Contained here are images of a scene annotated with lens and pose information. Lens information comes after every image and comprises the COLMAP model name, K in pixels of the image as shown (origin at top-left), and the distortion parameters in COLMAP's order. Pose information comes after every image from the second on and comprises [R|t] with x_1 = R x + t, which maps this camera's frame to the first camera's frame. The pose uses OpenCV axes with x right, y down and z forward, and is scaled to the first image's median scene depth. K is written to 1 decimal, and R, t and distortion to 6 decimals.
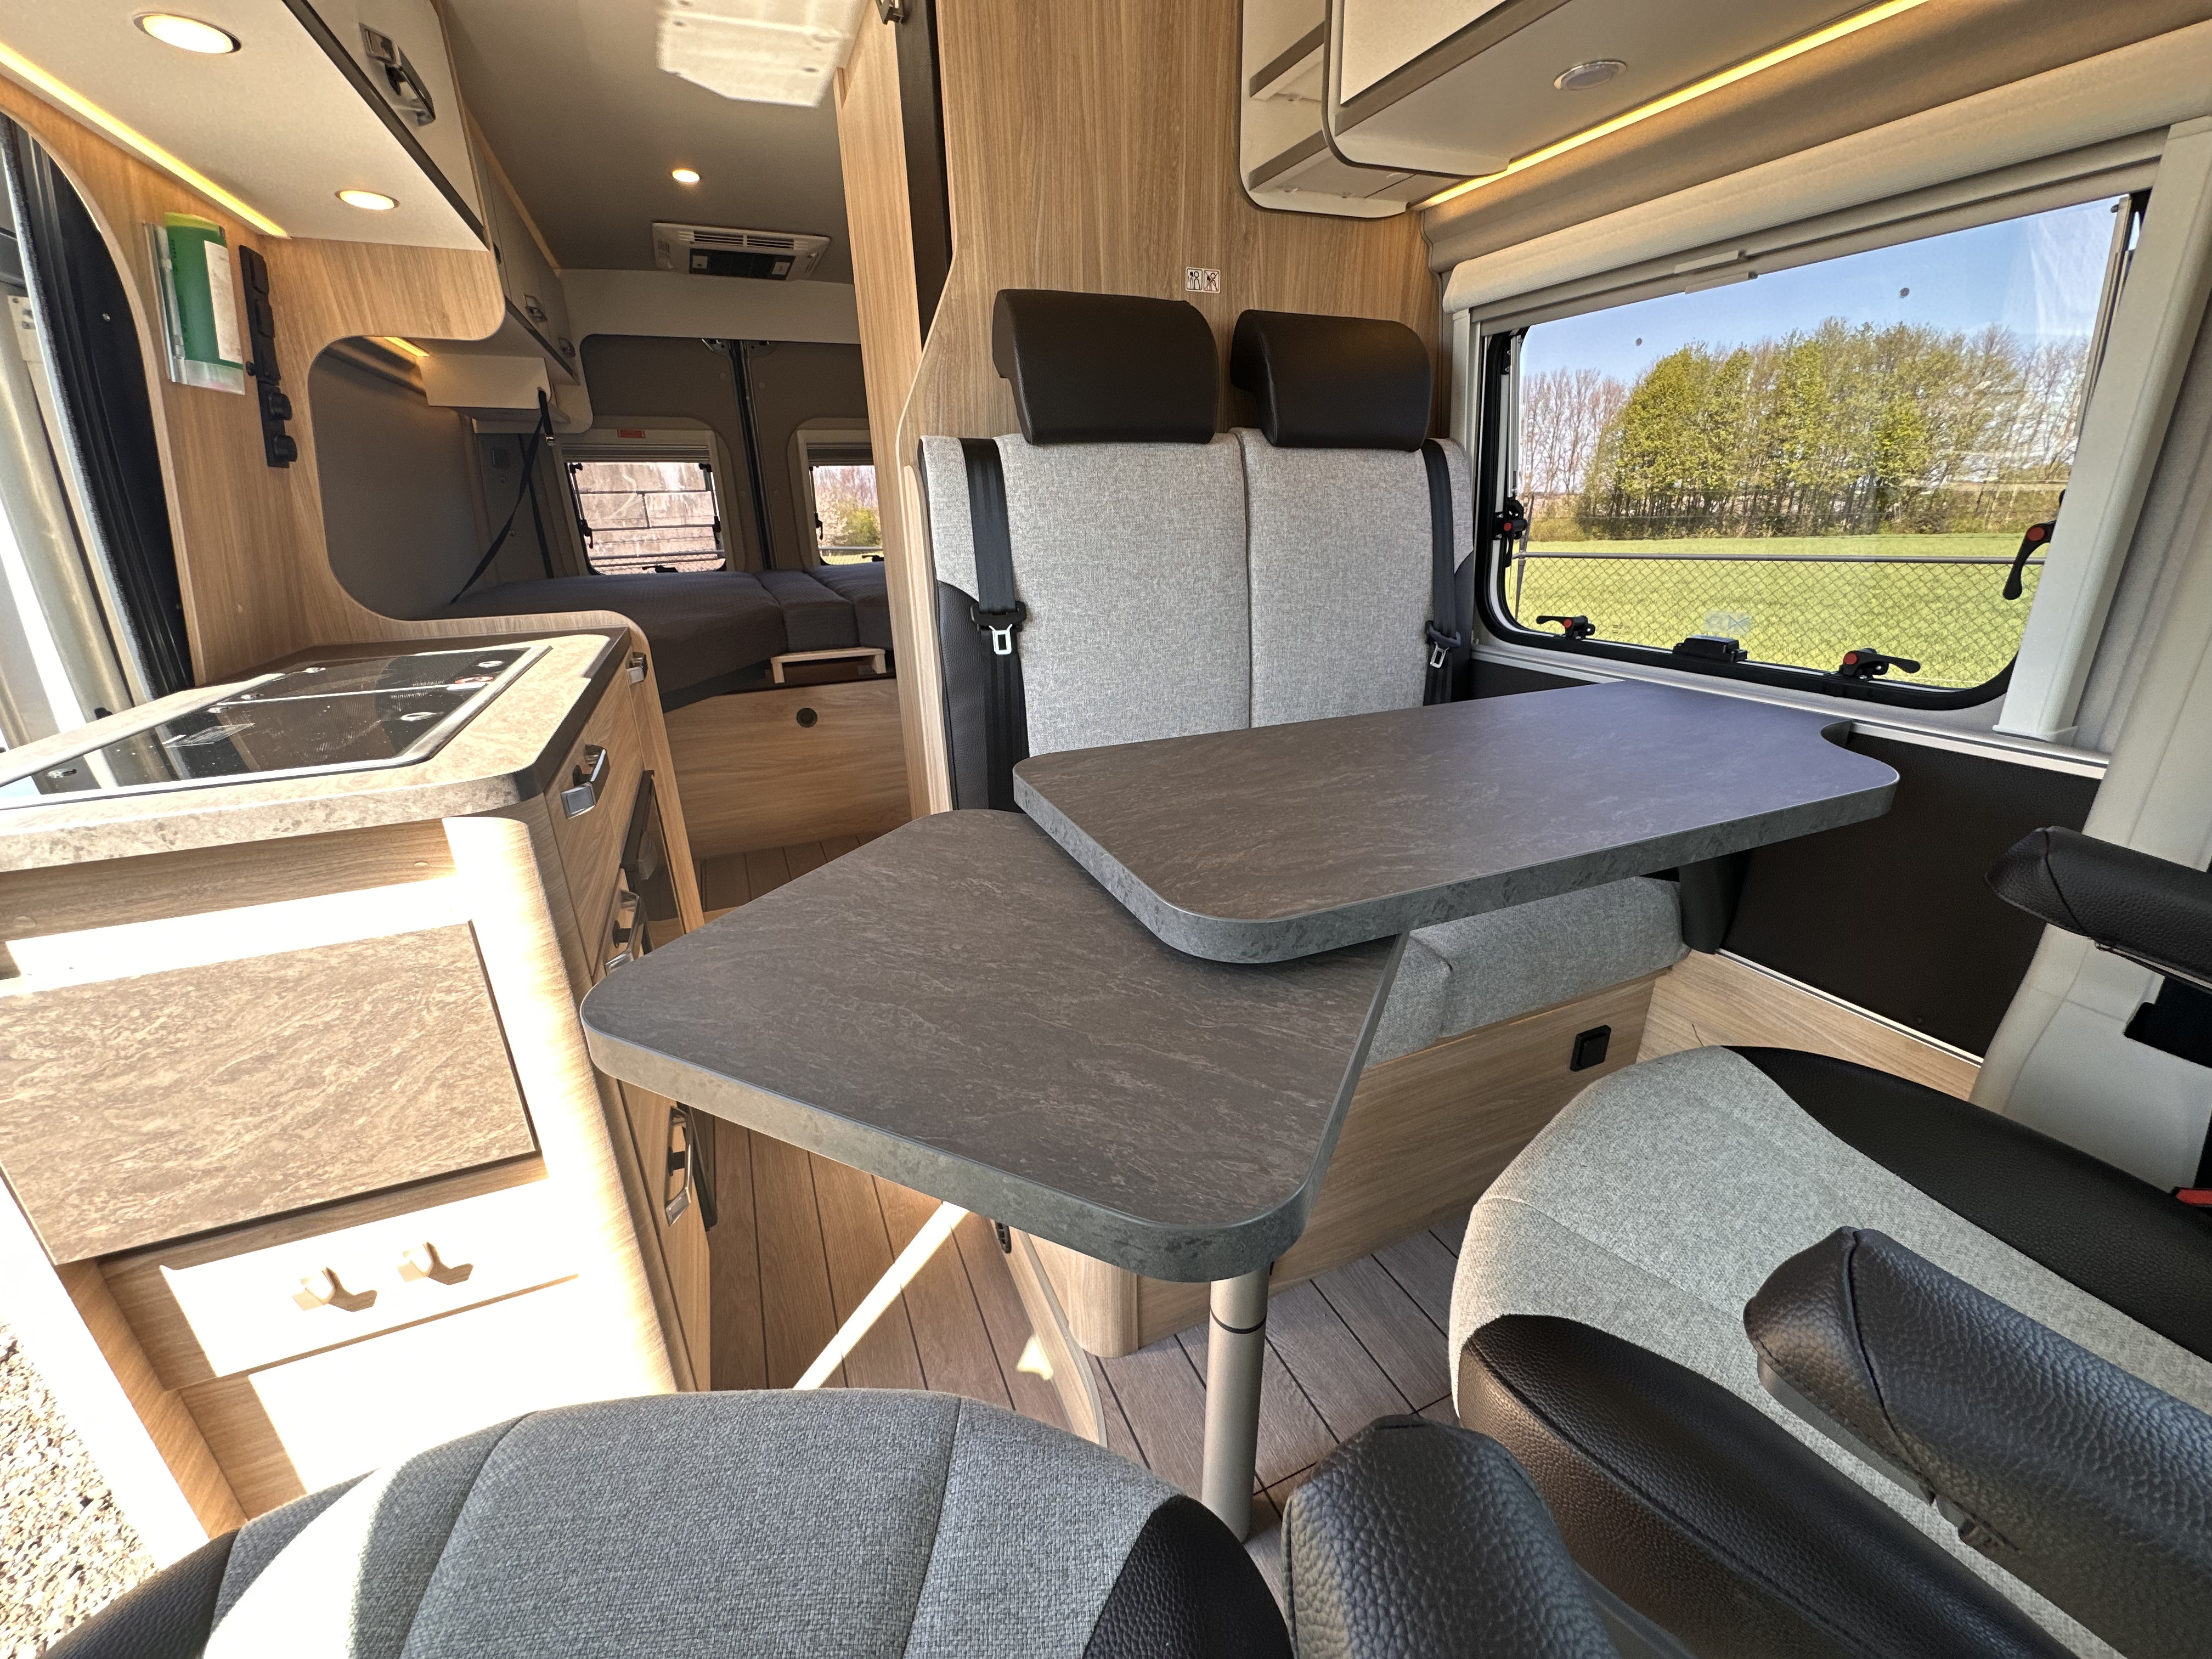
lens RADIAL K [[885.9, 0, 1104.1], [0, 885.9, 828.3], [0, 0, 1]] dist [0.000385, 0.000708]
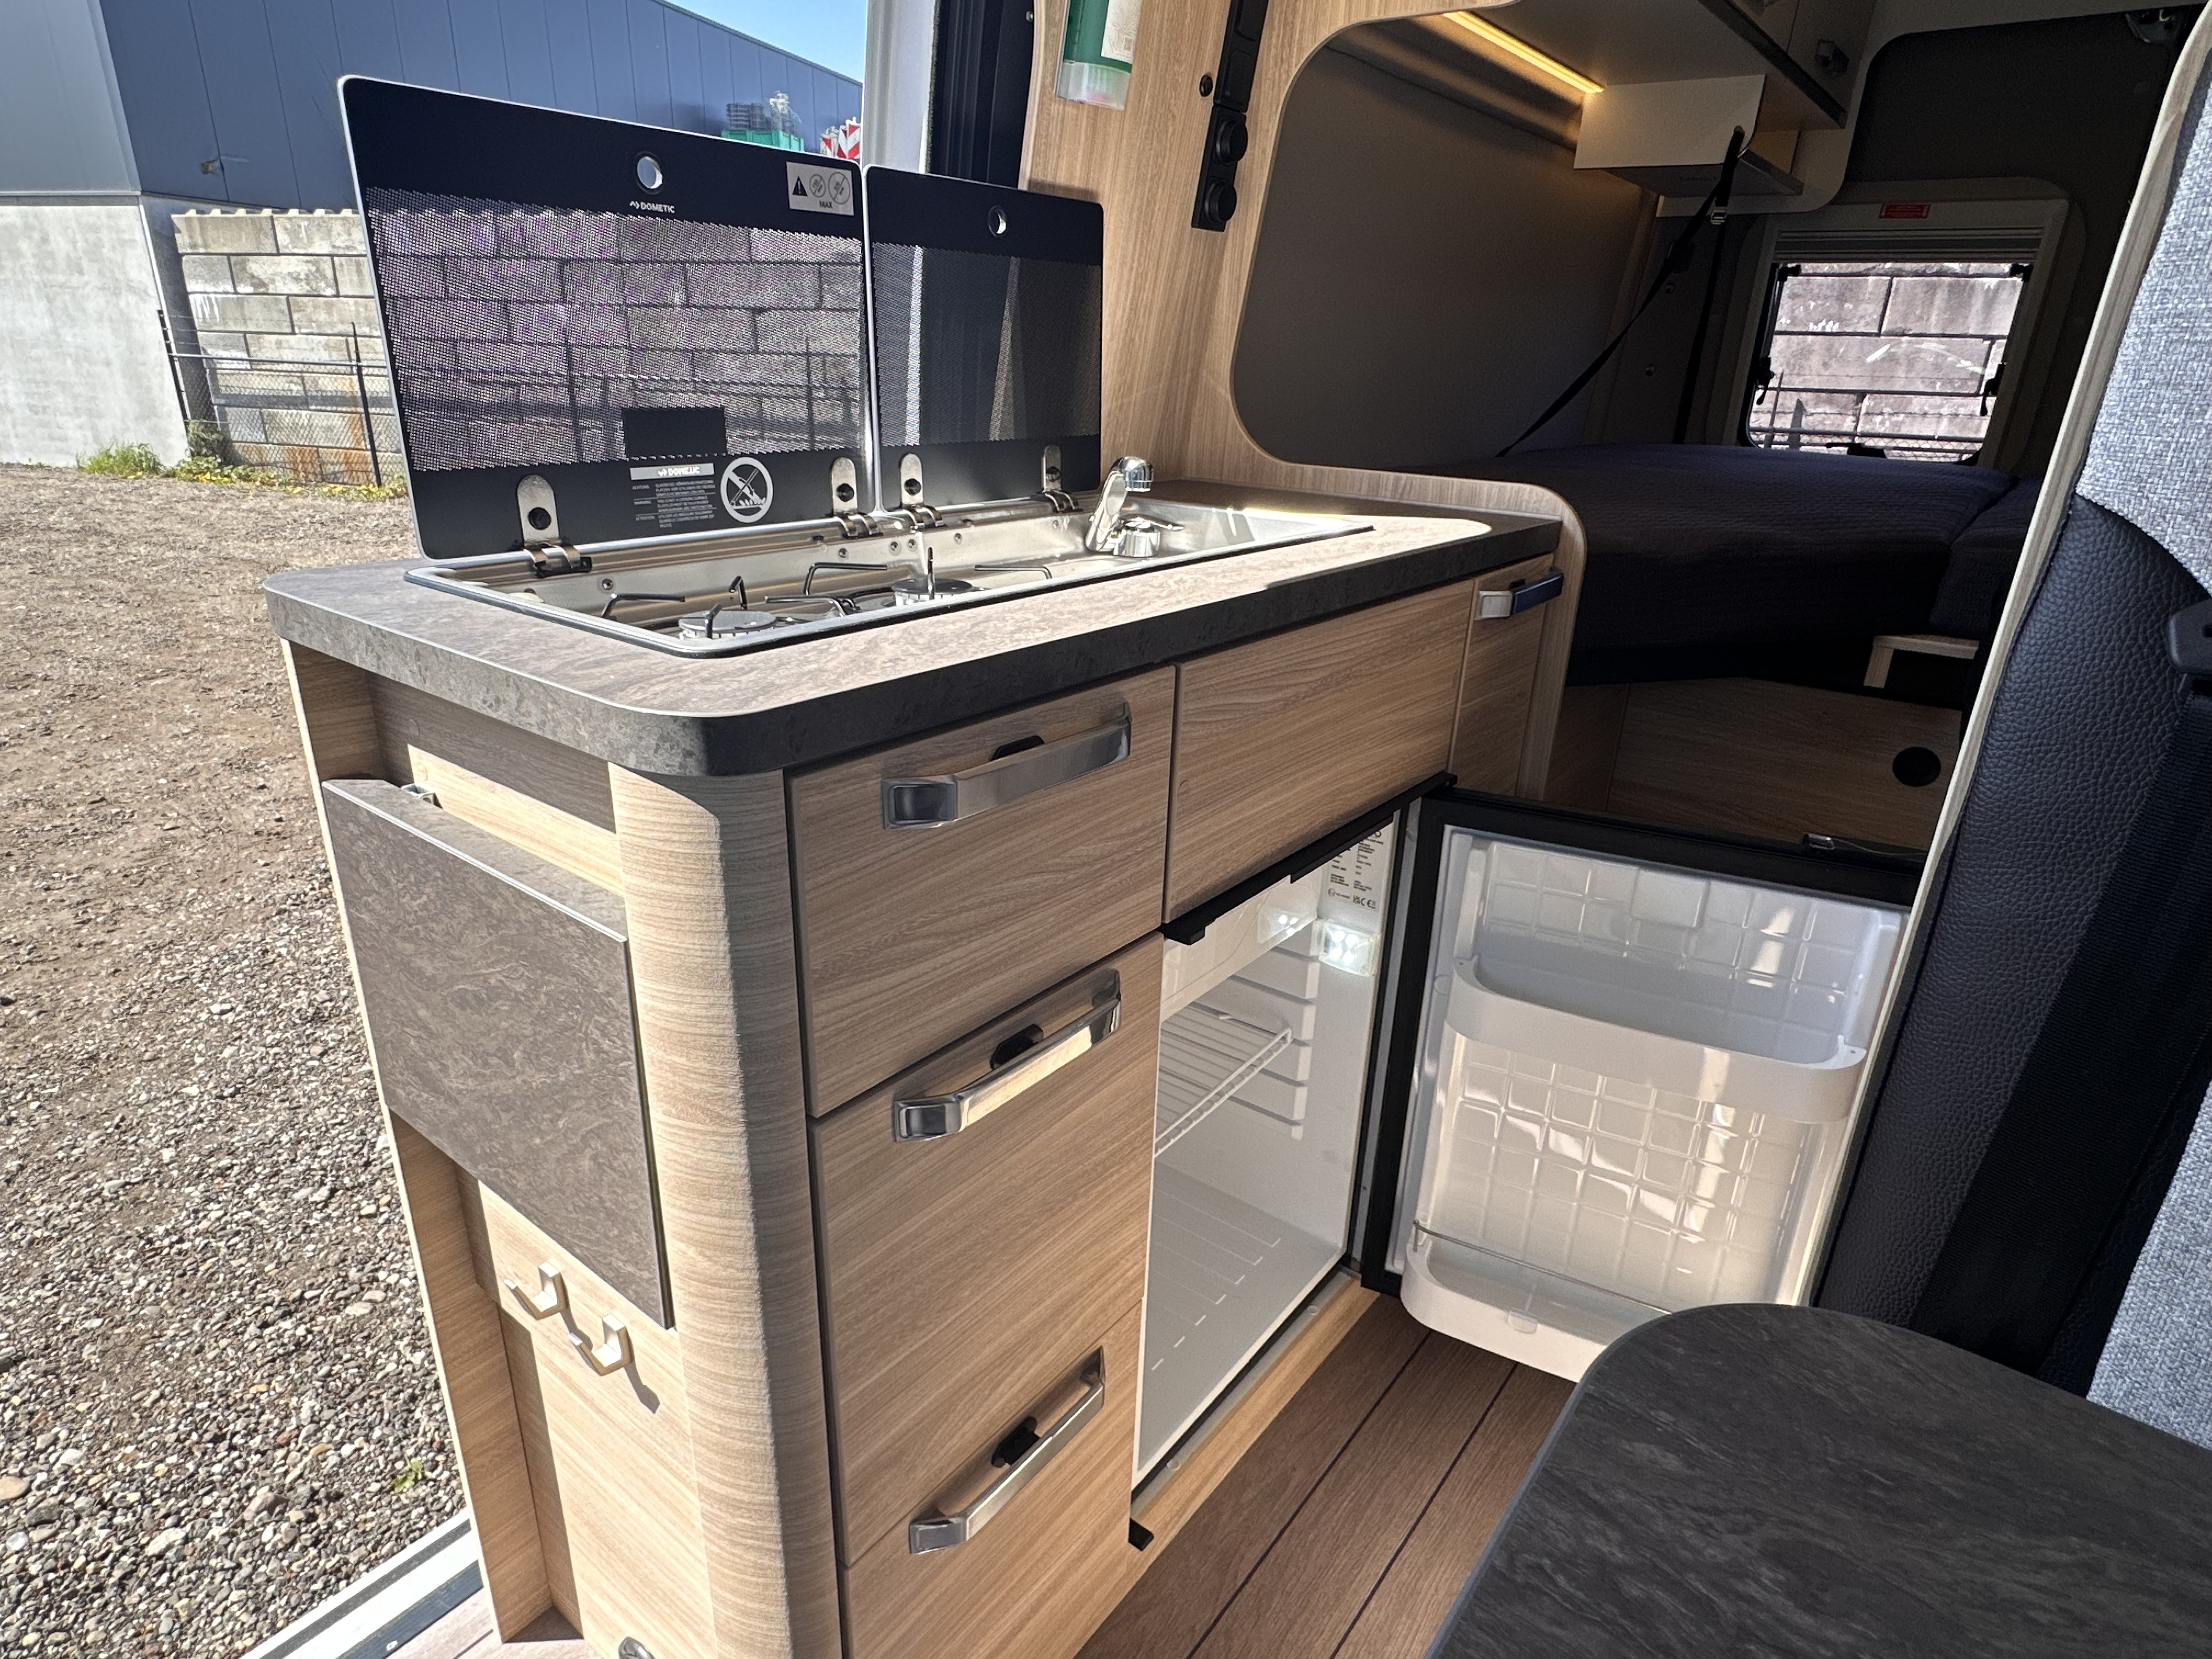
lens RADIAL K [[1252.3, 0, 1096.5], [0, 1252.3, 842.5], [0, 0, 1]] dist [-0.002140, 0.002589]
pose [[0.482871, 0.357341, -0.799464, 0.013958], [-0.343631, 0.917046, 0.202347, -0.069223], [0.805452, 0.177013, 0.565609, 0.246168]]
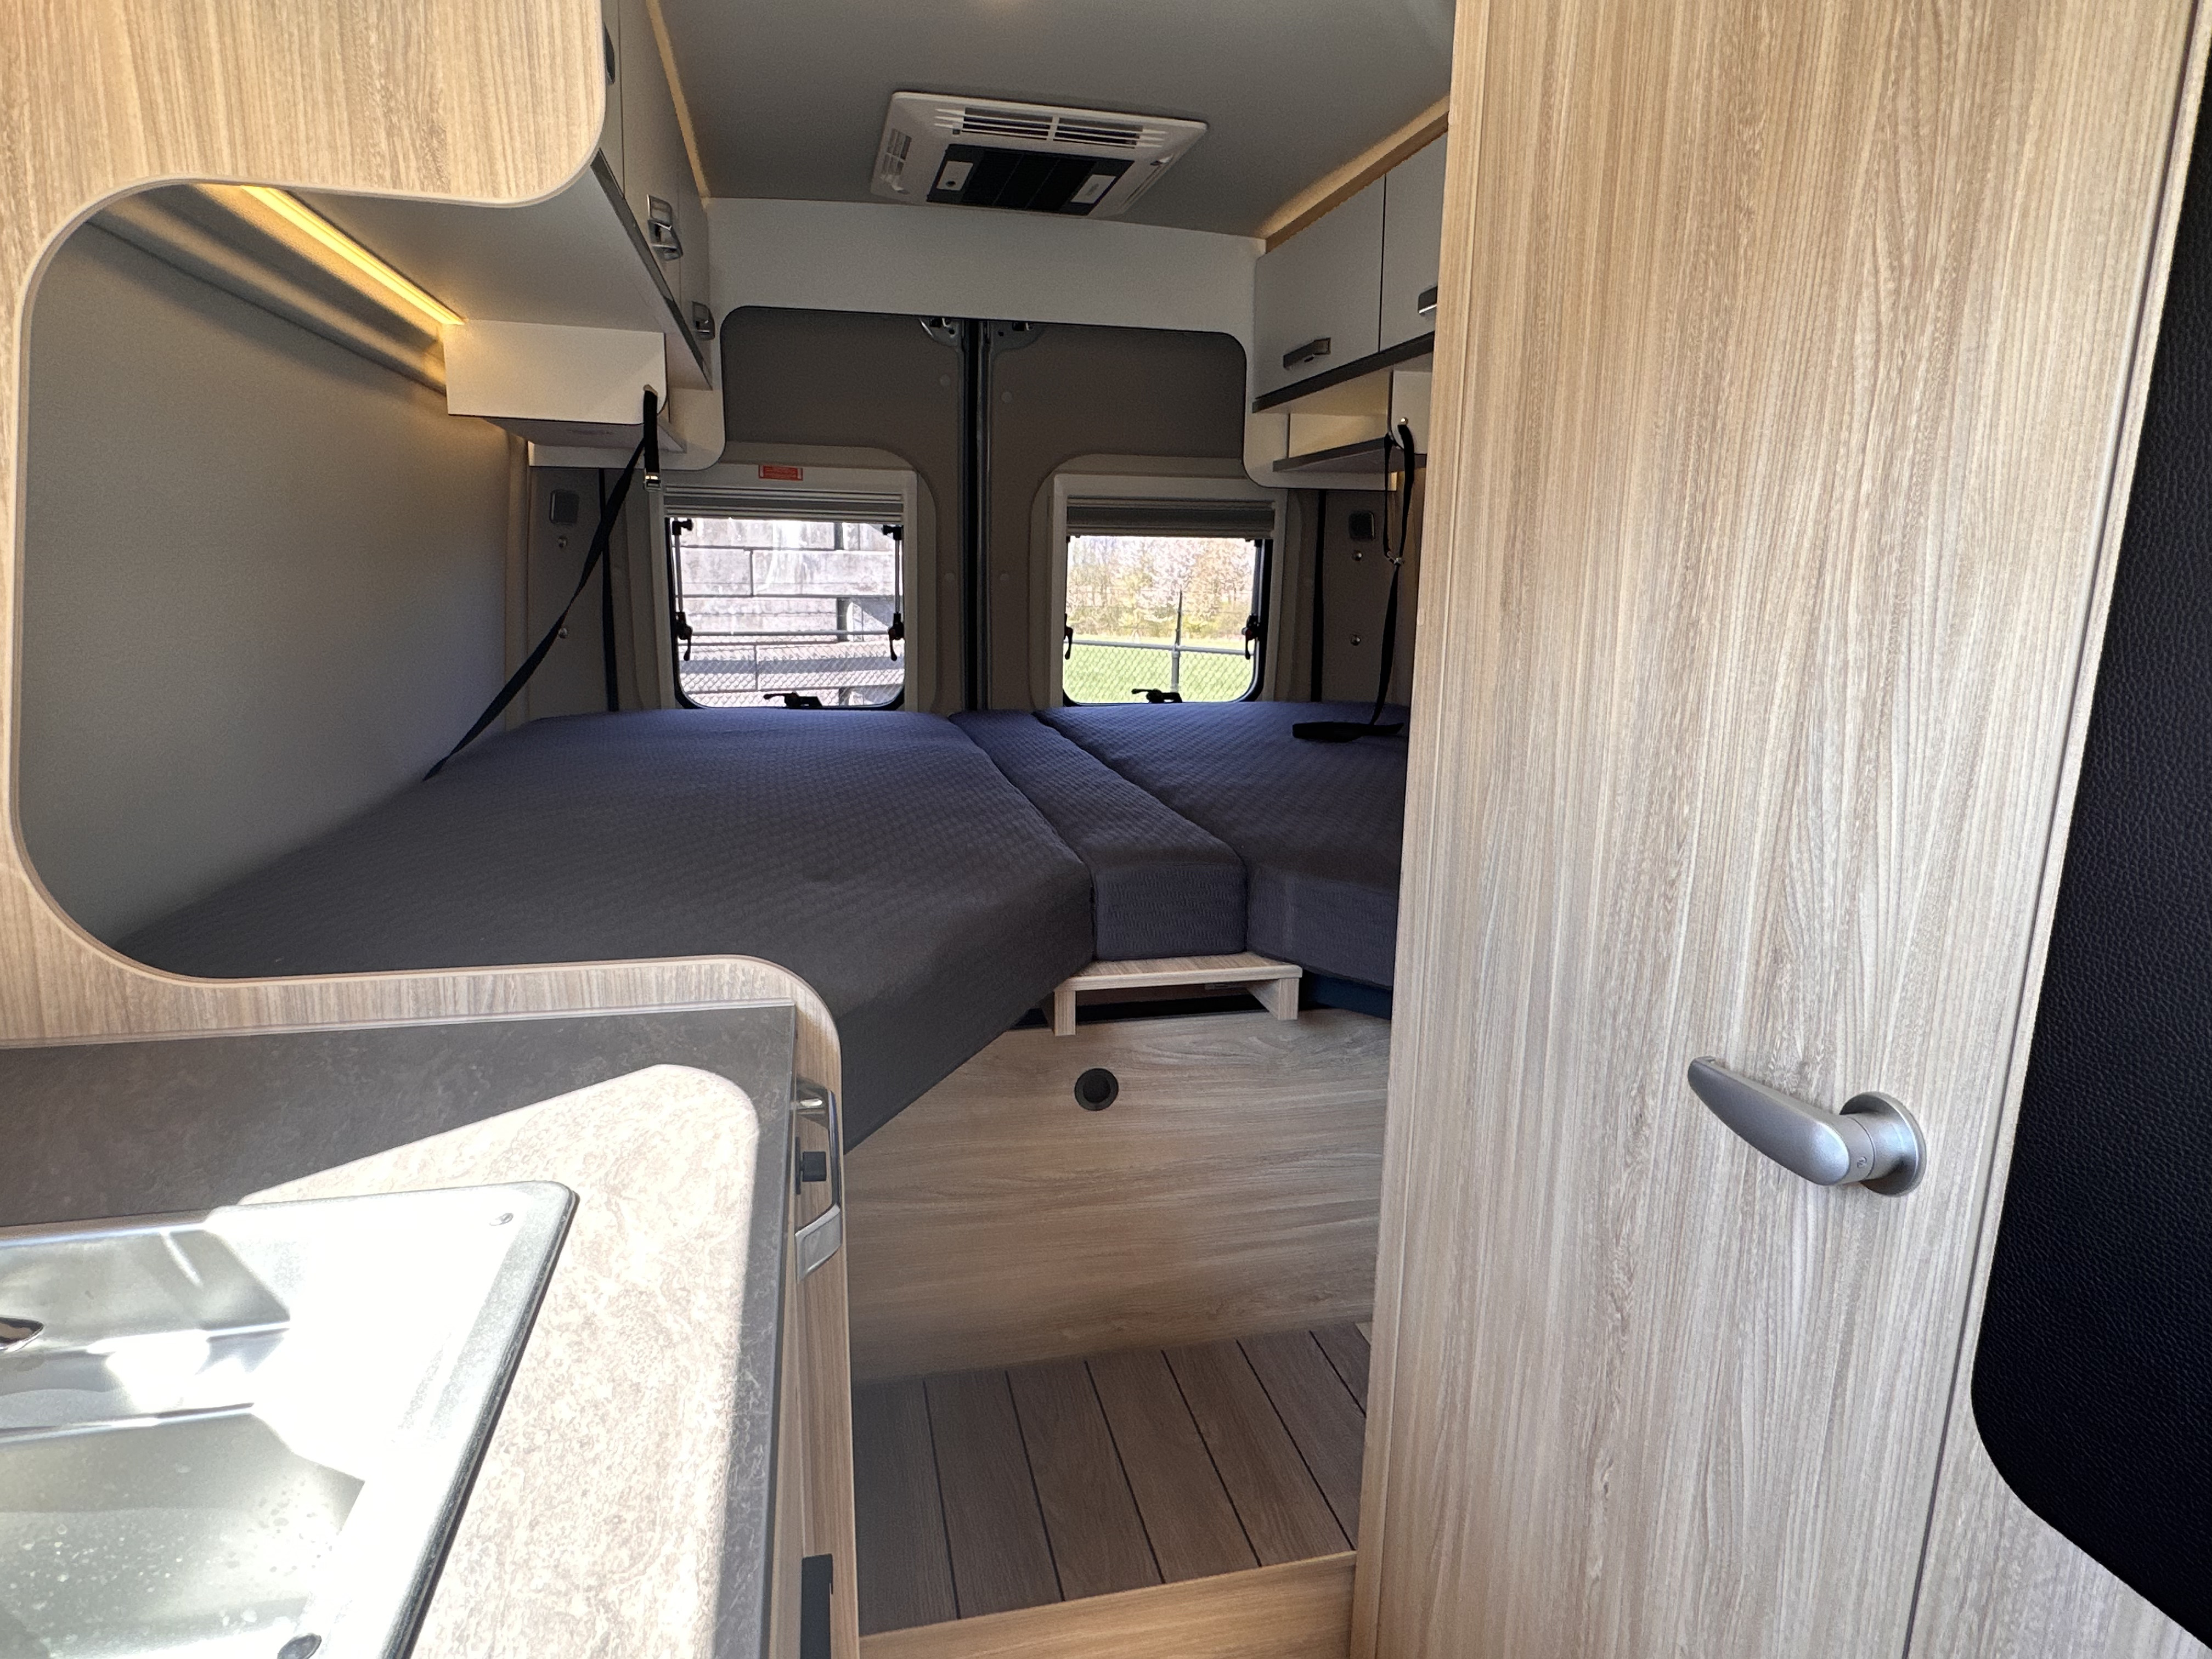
lens RADIAL K [[1252.3, 0, 1104.8], [0, 1252.3, 839.2], [0, 0, 1]] dist [-0.002140, 0.002589]
pose [[0.983907, 0.073295, -0.162955, -0.234464], [-0.095691, 0.986332, -0.134133, -0.162242], [0.150896, 0.147568, 0.977473, 0.362736]]
